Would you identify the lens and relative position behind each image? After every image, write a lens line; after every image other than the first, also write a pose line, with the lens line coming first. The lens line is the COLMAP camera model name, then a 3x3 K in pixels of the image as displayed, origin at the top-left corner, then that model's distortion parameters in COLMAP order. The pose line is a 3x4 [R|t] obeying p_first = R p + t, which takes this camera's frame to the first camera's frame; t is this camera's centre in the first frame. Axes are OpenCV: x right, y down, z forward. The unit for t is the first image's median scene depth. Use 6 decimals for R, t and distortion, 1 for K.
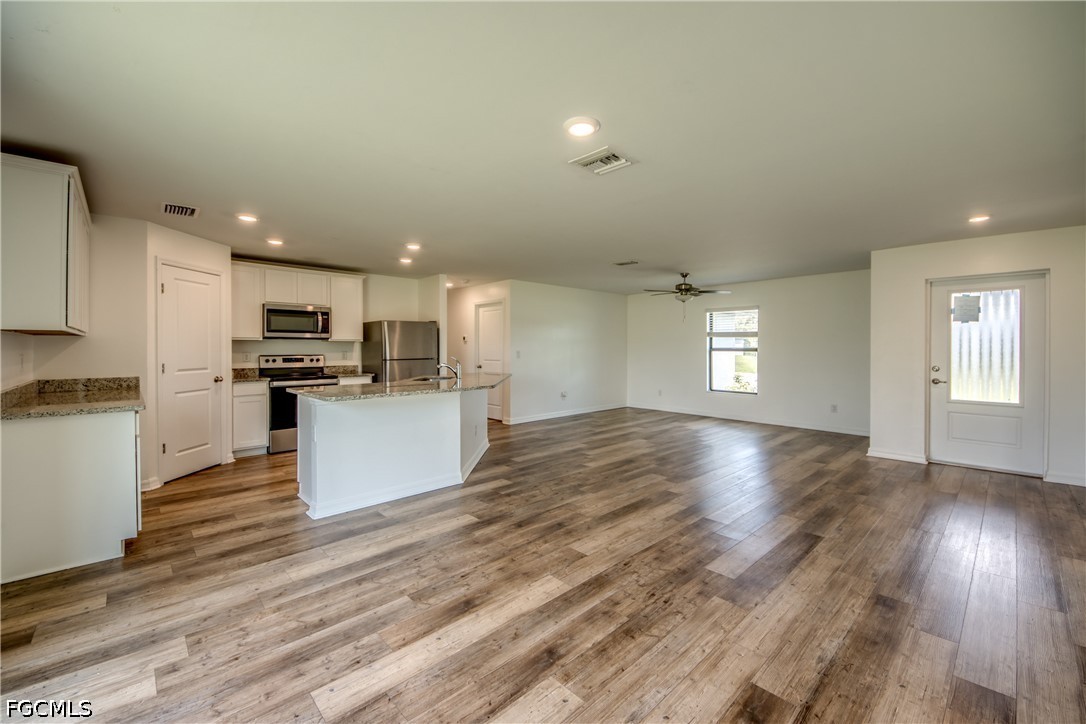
lens RADIAL K [[451.2, 0, 541.9], [0, 451.2, 351.2], [0, 0, 1]] dist [0.060066, -0.045131]
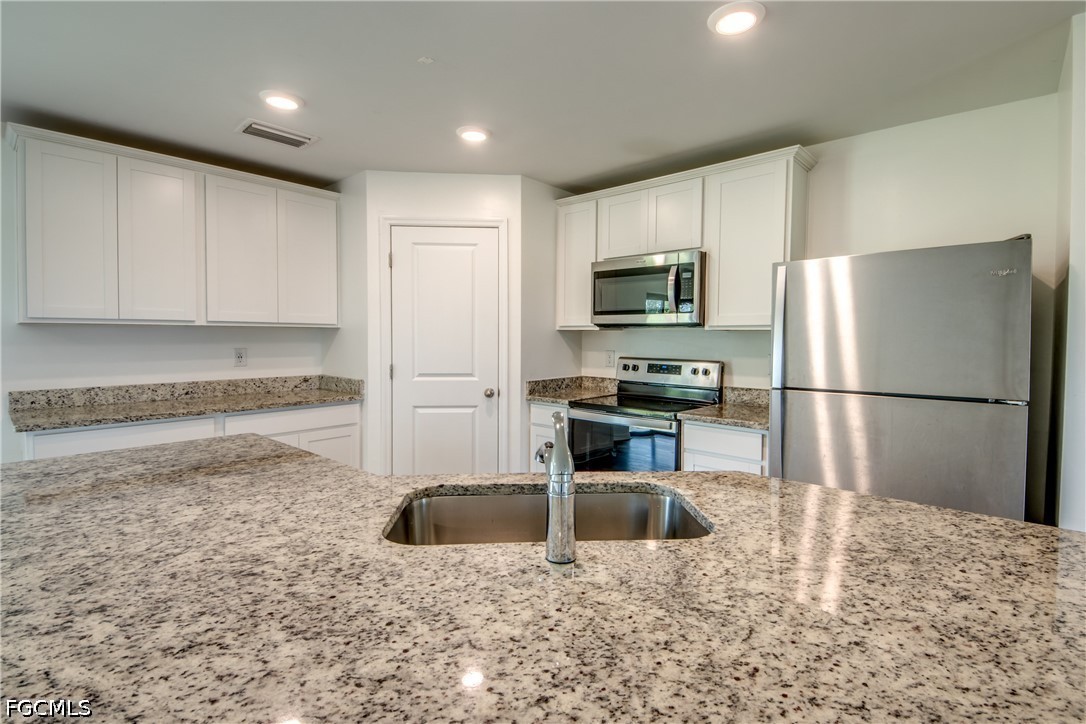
lens RADIAL K [[500.2, 0, 560.5], [0, 500.2, 355.9], [0, 0, 1]] dist [0.032956, -0.036493]
pose [[0.104215, 0.040479, -0.993731, -0.011440], [-0.015290, 0.999119, 0.039095, -0.016426], [0.994437, 0.011120, 0.104742, 0.919949]]
